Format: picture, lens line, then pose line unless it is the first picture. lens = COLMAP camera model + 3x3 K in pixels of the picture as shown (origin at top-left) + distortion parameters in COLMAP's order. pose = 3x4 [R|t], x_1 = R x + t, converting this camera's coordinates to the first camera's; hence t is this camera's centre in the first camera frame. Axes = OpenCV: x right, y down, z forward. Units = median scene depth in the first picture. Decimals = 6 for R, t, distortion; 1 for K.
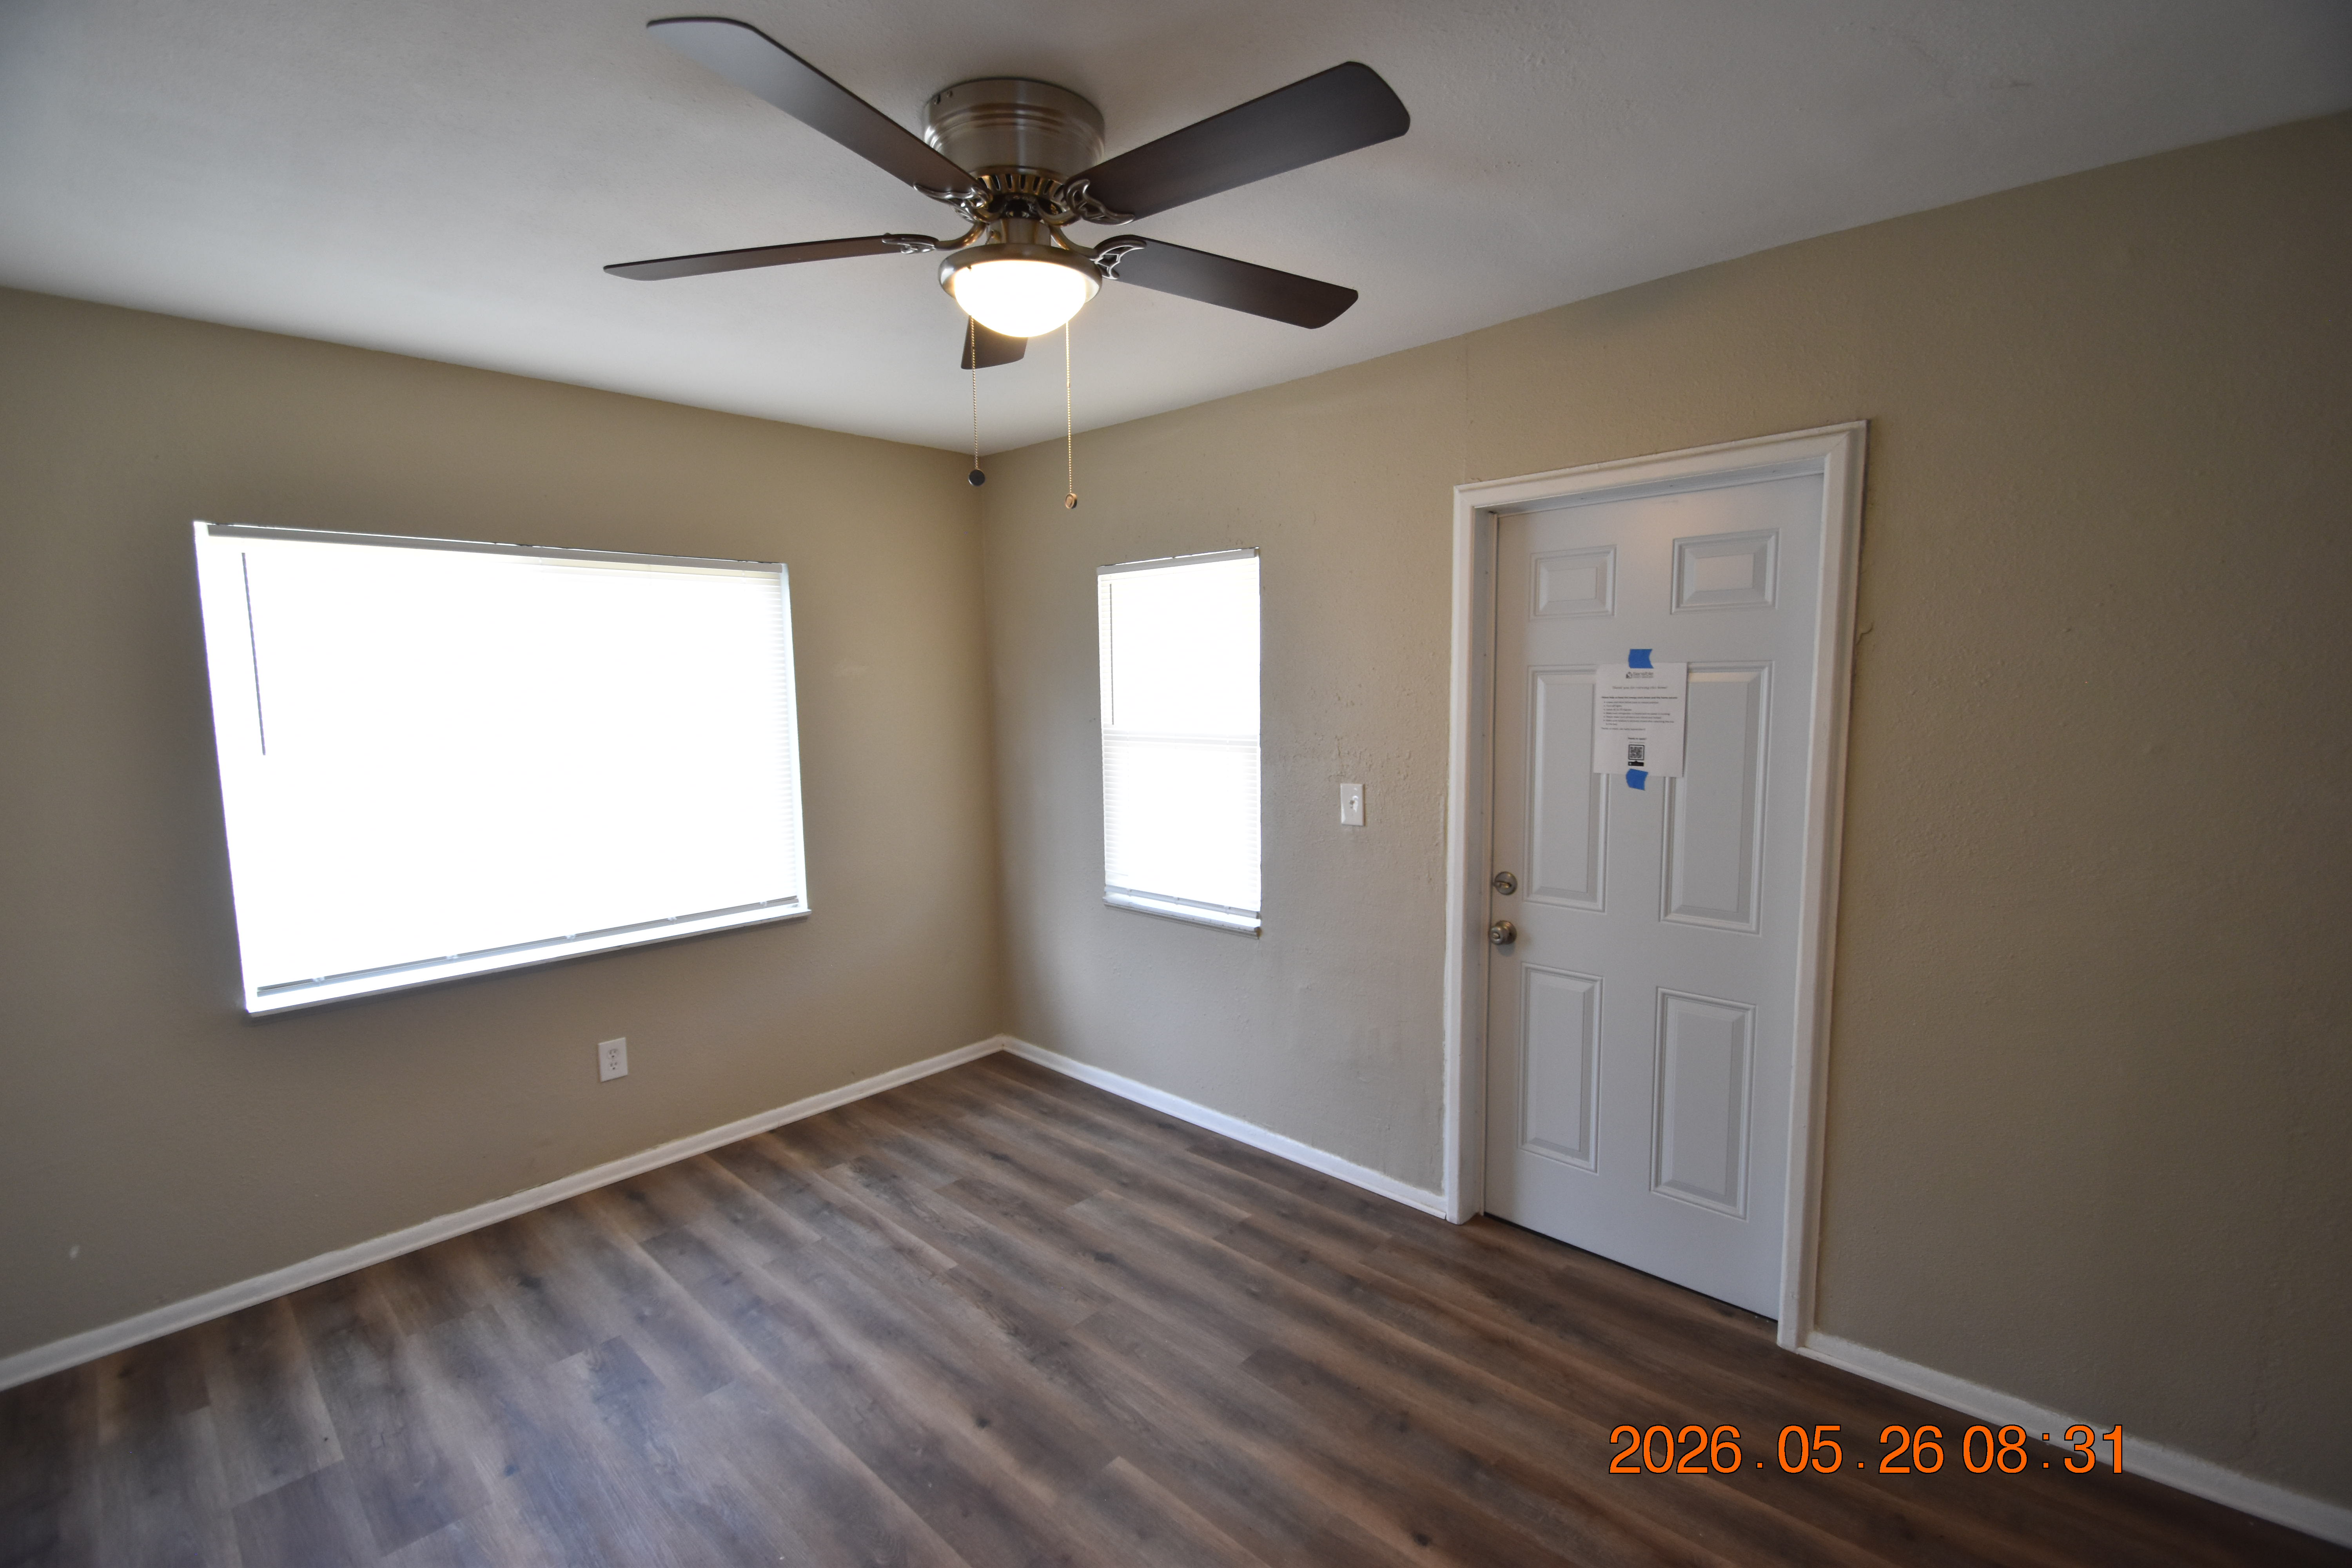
lens RADIAL K [[1019.6, 0, 1174.7], [0, 1019.6, 783.1], [0, 0, 1]] dist [0.000678, -0.010847]
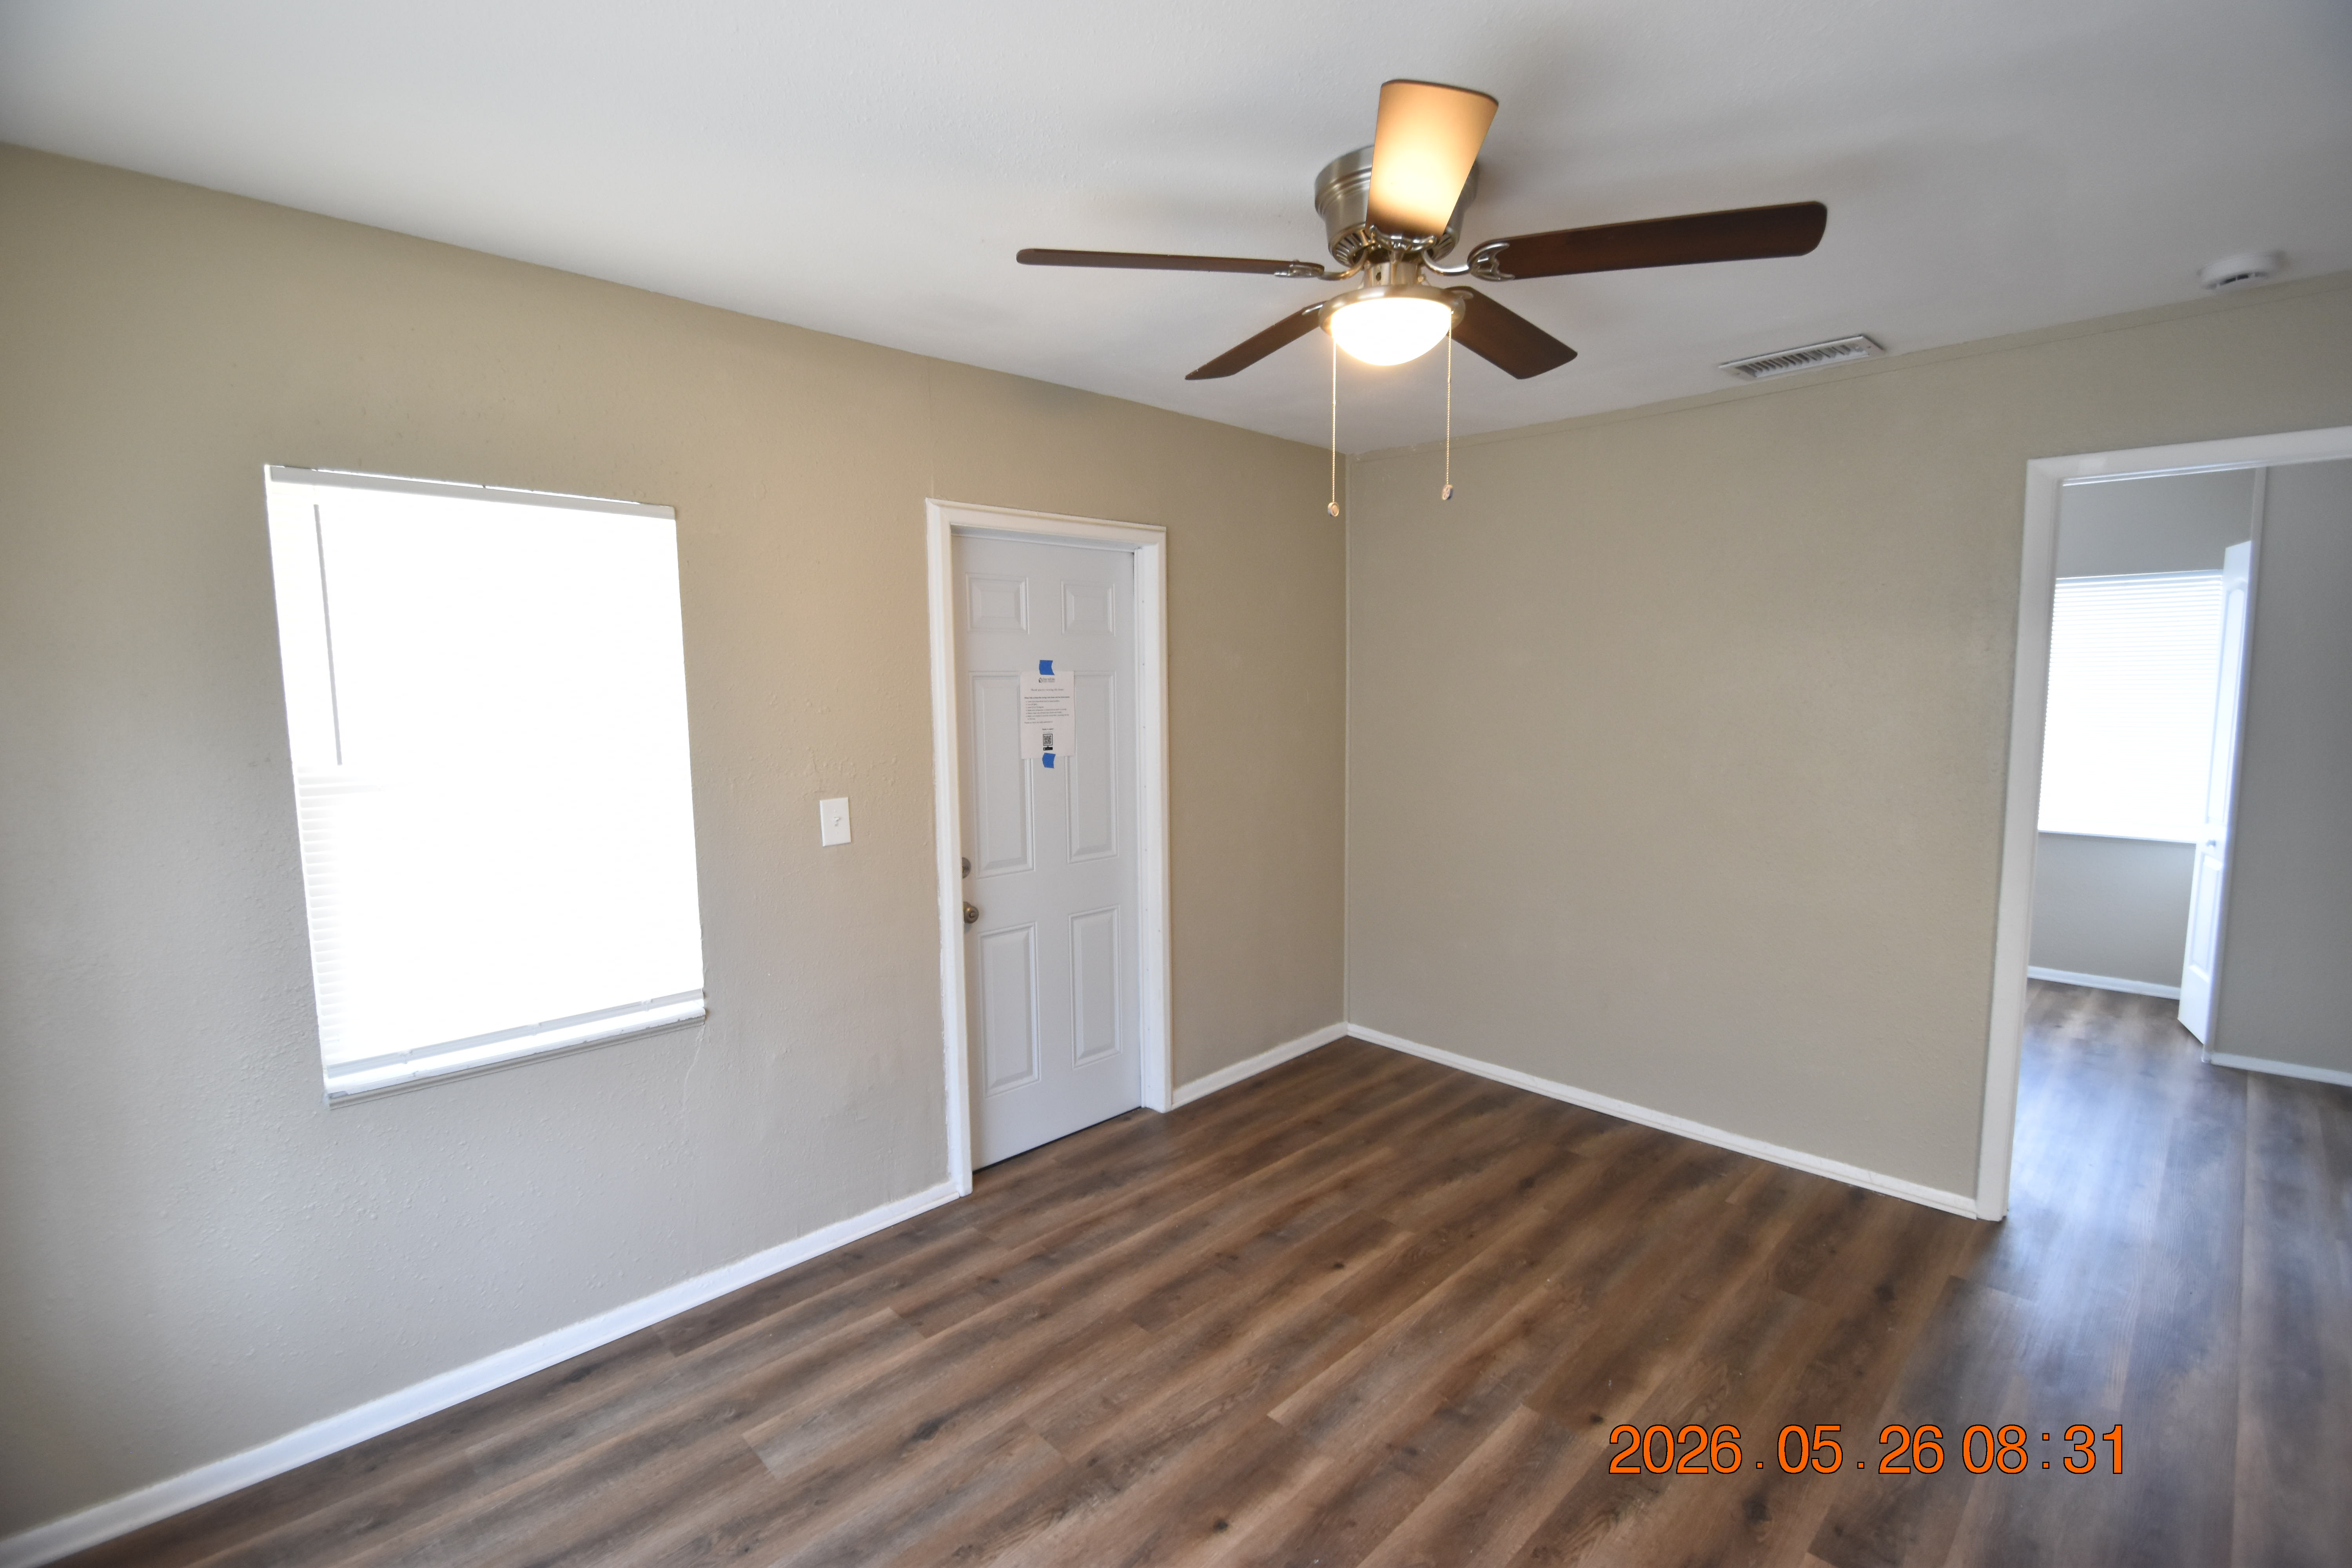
lens RADIAL K [[1019.6, 0, 1179.0], [0, 1019.6, 785.3], [0, 0, 1]] dist [0.000678, -0.010847]
pose [[0.049379, -0.093038, 0.994437, -0.810434], [0.105910, 0.990526, 0.087413, -0.066798], [-0.993149, 0.101004, 0.058765, 0.745278]]
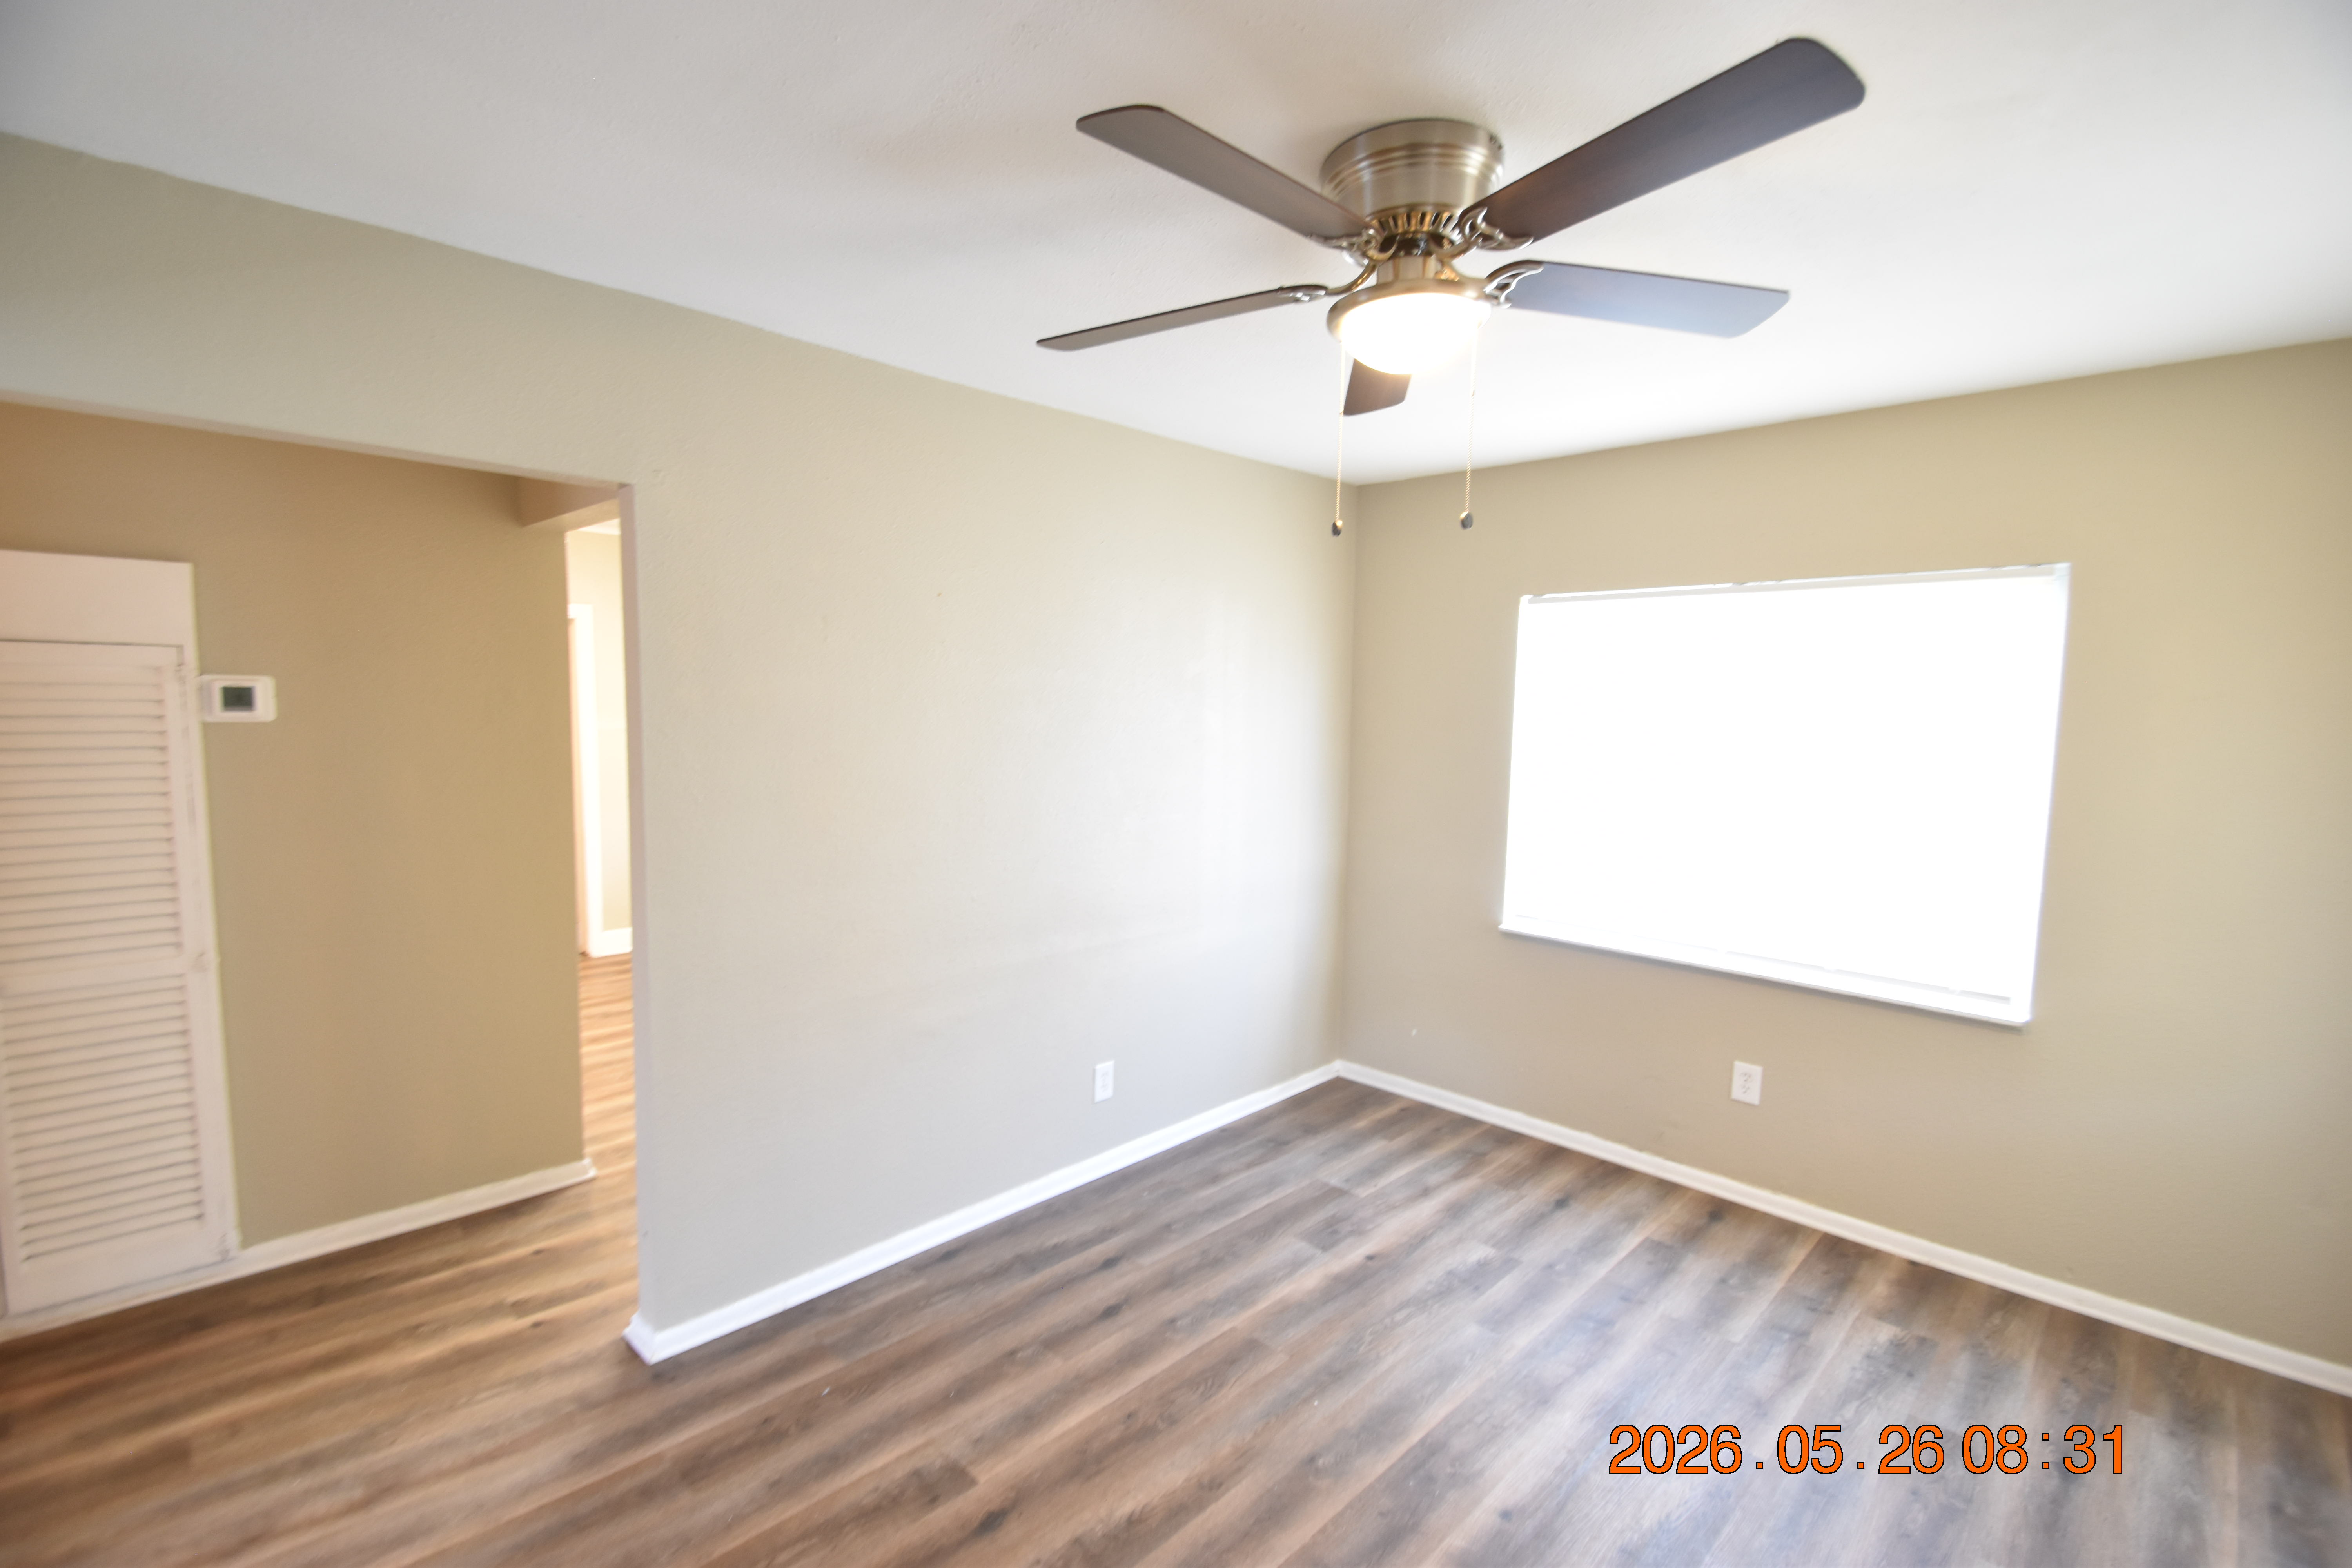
lens RADIAL K [[1019.6, 0, 1165.8], [0, 1019.6, 793.0], [0, 0, 1]] dist [0.000678, -0.010847]
pose [[-0.045480, 0.107868, -0.993124, 0.550035], [-0.111153, 0.987433, 0.112340, -0.077282], [0.992762, 0.115498, -0.032919, 0.522830]]
